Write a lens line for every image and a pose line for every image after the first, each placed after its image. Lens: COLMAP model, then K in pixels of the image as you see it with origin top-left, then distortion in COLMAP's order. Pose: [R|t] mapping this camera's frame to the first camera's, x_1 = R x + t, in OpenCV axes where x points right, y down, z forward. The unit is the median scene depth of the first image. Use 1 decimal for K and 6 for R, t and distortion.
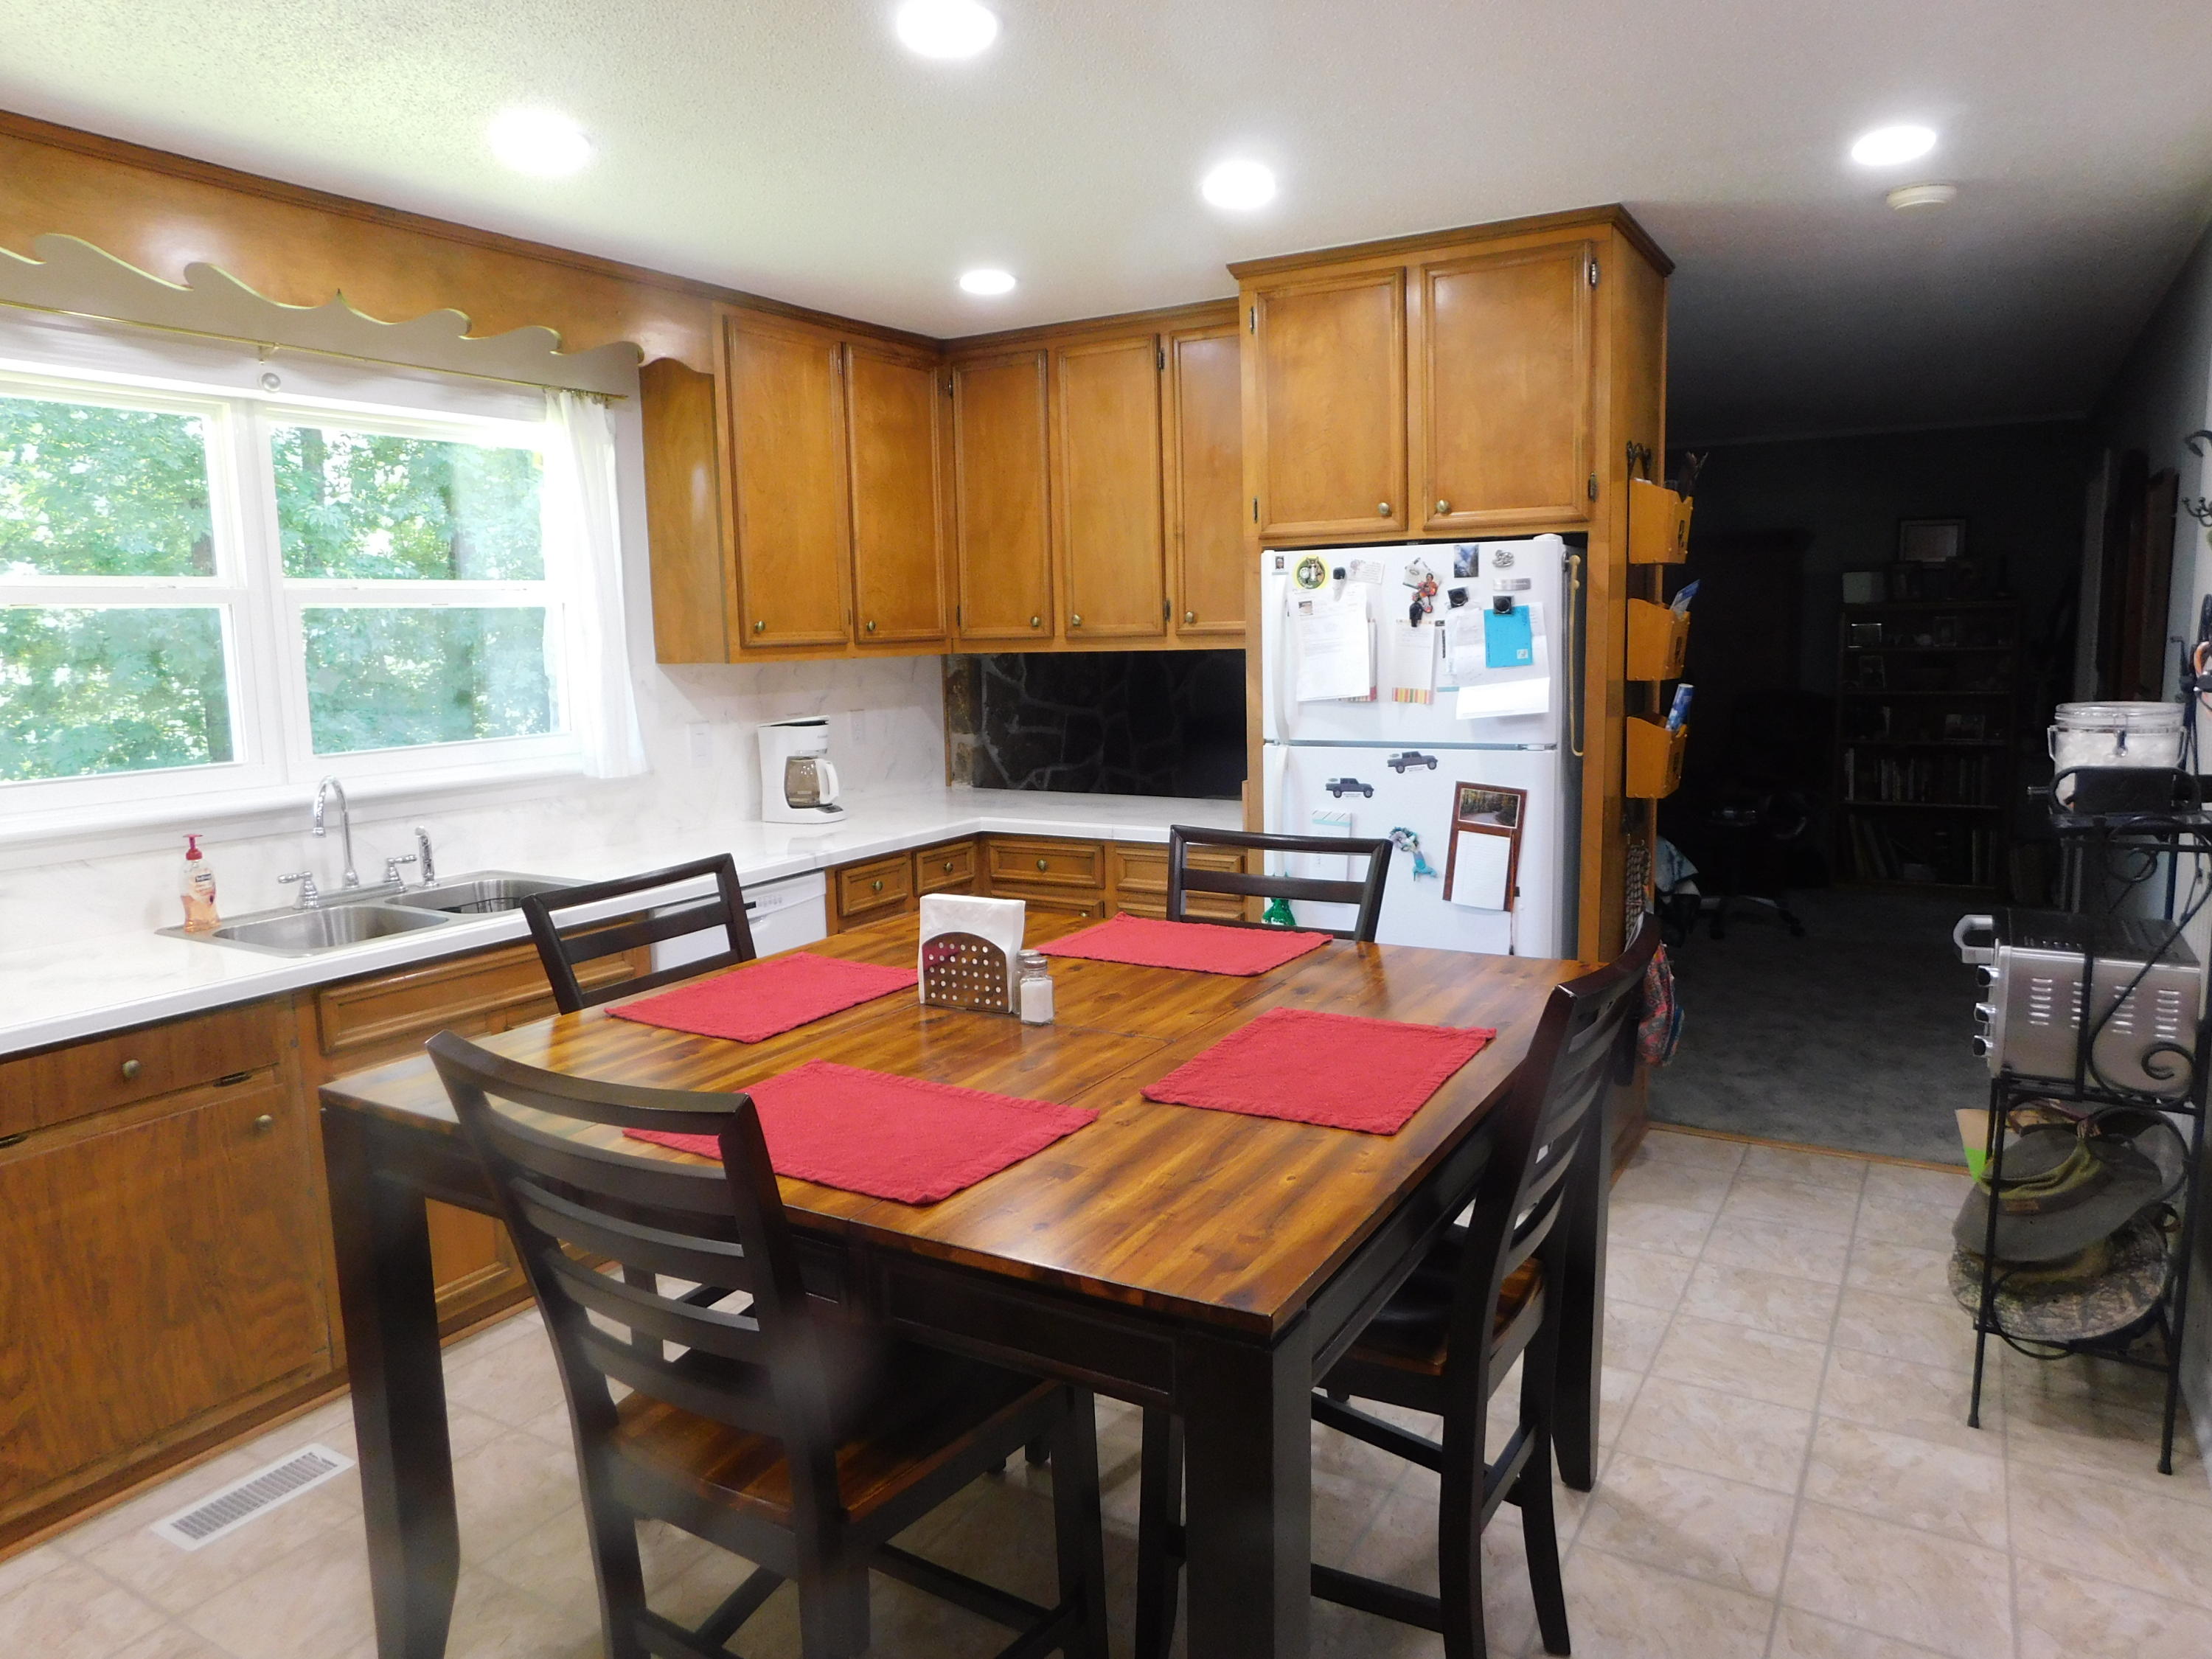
lens RADIAL K [[1470.3, 0, 1108.6], [0, 1470.3, 823.6], [0, 0, 1]] dist [-0.064056, 0.061621]
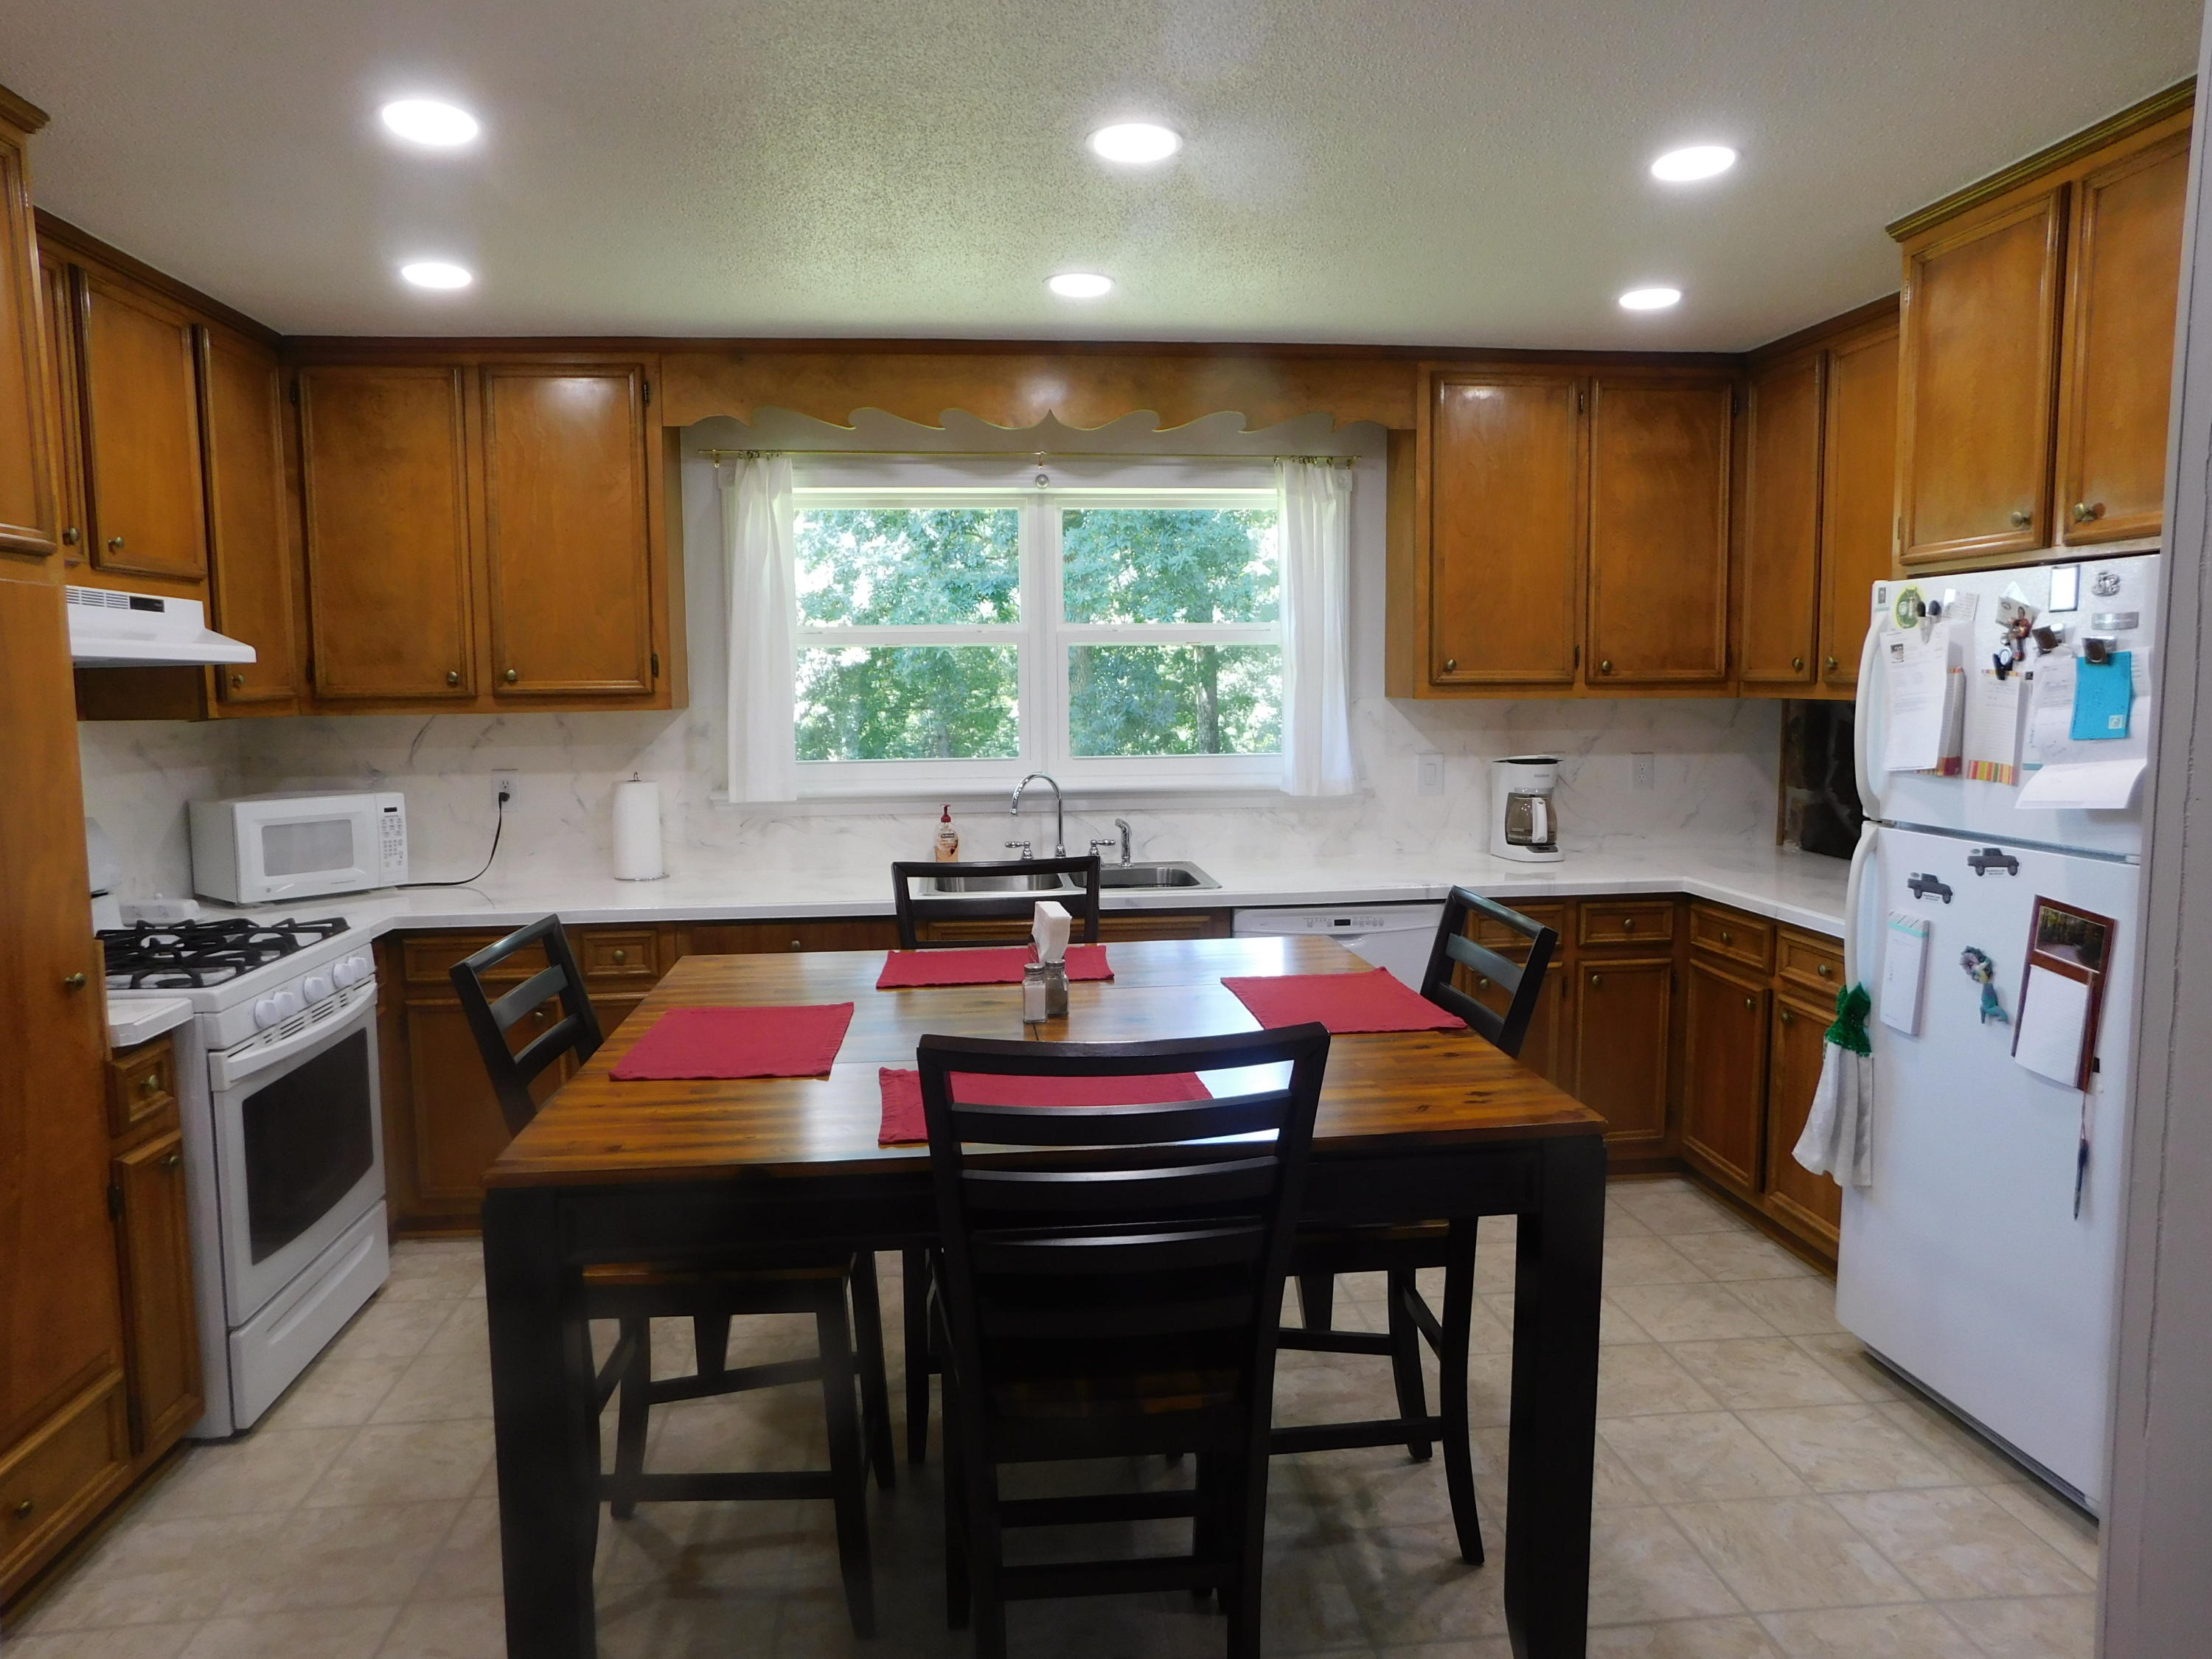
lens RADIAL K [[1470.3, 0, 1108.6], [0, 1470.3, 823.6], [0, 0, 1]] dist [-0.064056, 0.061621]
pose [[0.605019, 0.098059, -0.790149, 0.498216], [-0.112298, 0.992976, 0.037243, -0.037405], [0.788252, 0.066199, 0.611782, 0.196568]]
